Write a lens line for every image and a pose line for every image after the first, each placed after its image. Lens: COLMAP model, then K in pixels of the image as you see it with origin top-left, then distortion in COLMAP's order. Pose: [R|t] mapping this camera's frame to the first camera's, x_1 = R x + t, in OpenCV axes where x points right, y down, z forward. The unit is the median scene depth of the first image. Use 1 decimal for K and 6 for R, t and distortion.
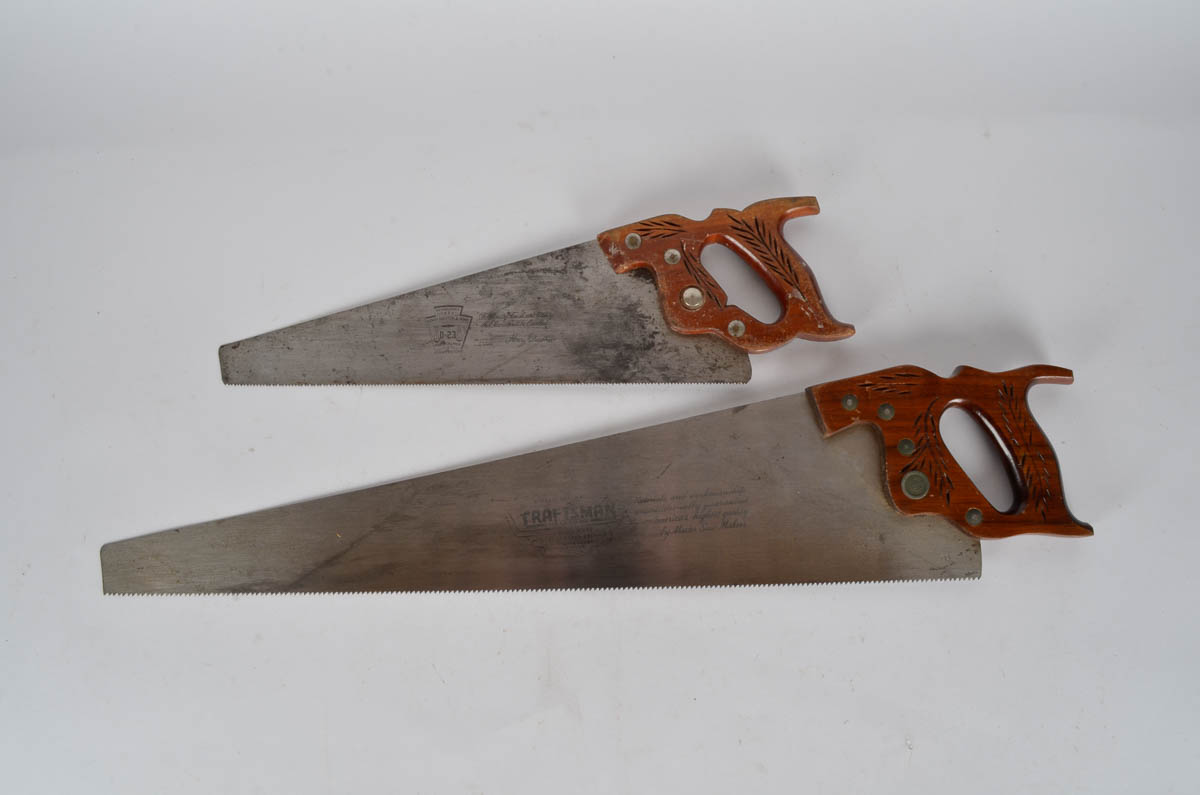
lens RADIAL K [[1051.7, 0, 600.4], [0, 1051.7, 396.1], [0, 0, 1]] dist [-0.016320, 0.009032]
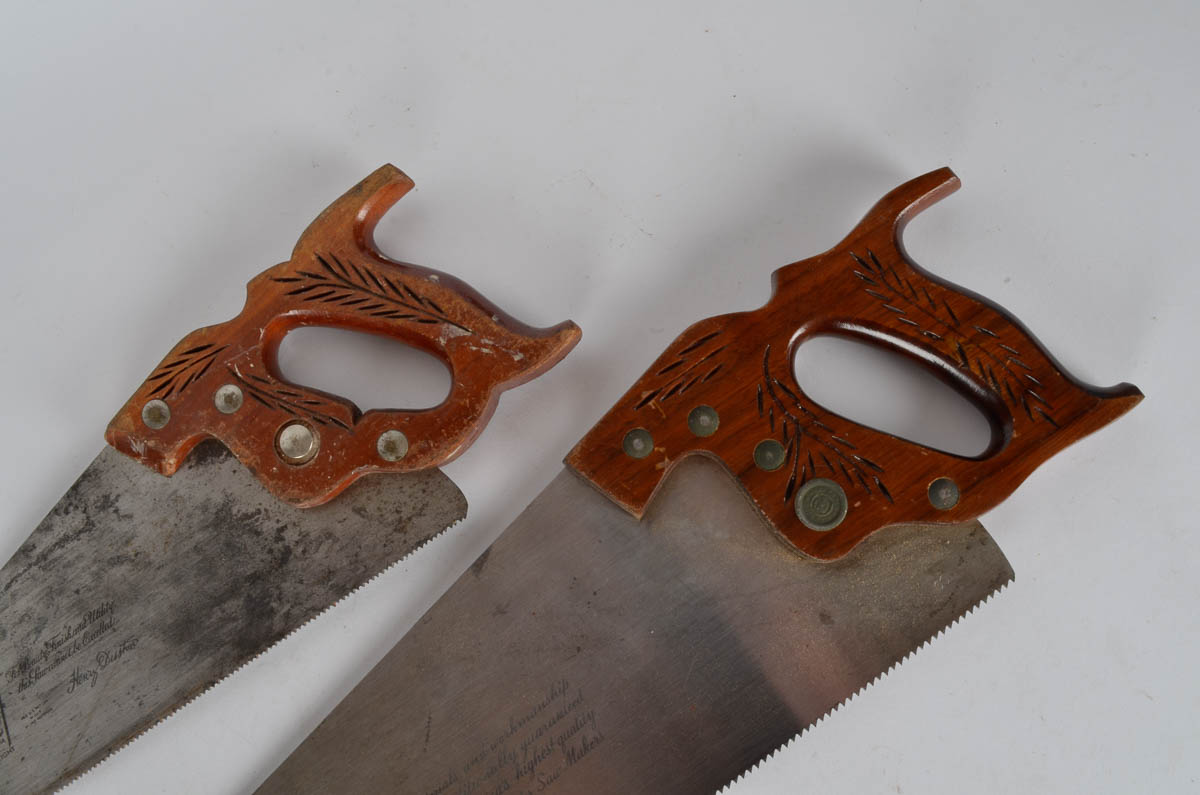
lens RADIAL K [[1185.9, 0, 600.7], [0, 1185.9, 402.1], [0, 0, 1]] dist [-0.028848, 0.000000]
pose [[0.831881, -0.554939, -0.004070, 0.232741], [0.554936, 0.831891, -0.001839, -0.021607], [0.004406, -0.000729, 0.999990, 0.378806]]
